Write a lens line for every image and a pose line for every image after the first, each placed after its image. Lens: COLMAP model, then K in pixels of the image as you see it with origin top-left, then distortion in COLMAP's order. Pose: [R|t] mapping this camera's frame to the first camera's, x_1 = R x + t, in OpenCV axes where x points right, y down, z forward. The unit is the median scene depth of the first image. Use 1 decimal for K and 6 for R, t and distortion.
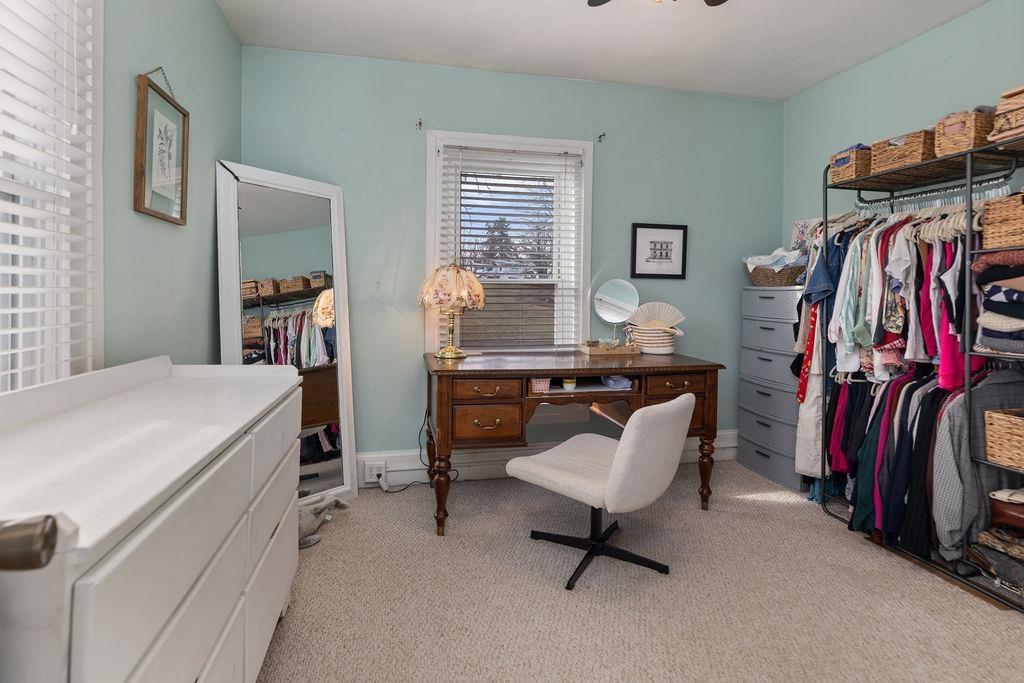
lens RADIAL K [[518.1, 0, 511.5], [0, 518.1, 299.4], [0, 0, 1]] dist [0.001962, 0.000286]
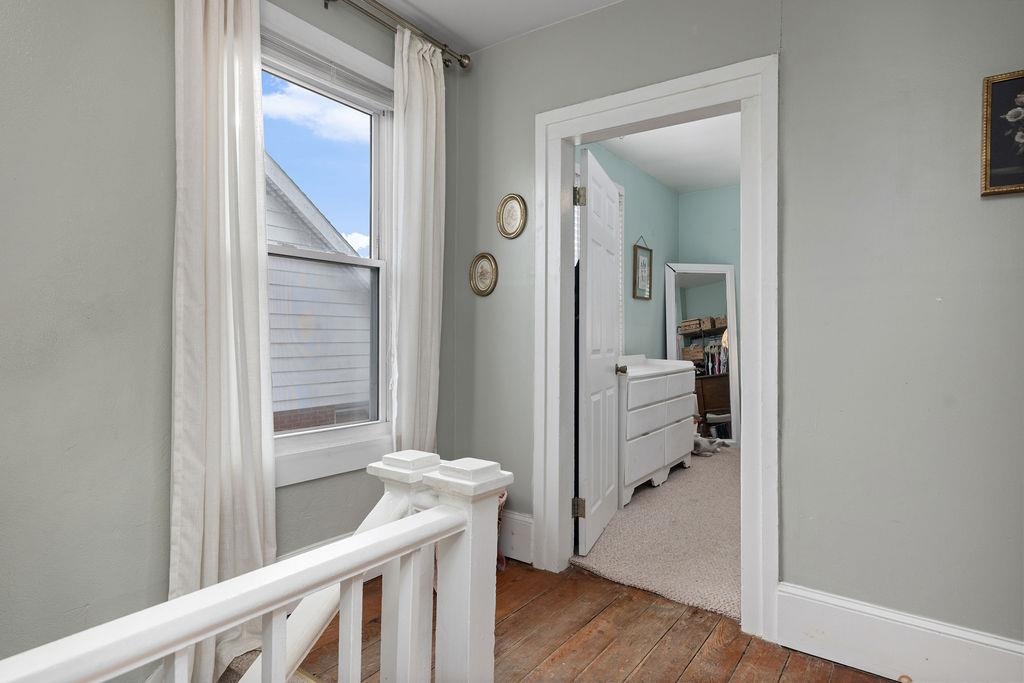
lens RADIAL K [[560.5, 0, 510.9], [0, 560.5, 334.7], [0, 0, 1]] dist [0.002465, 0.000106]
pose [[0.681992, -0.003232, -0.731353, 0.591866], [0.006391, 0.999978, 0.001540, 0.001635], [0.731332, -0.005725, 0.681998, -0.890440]]
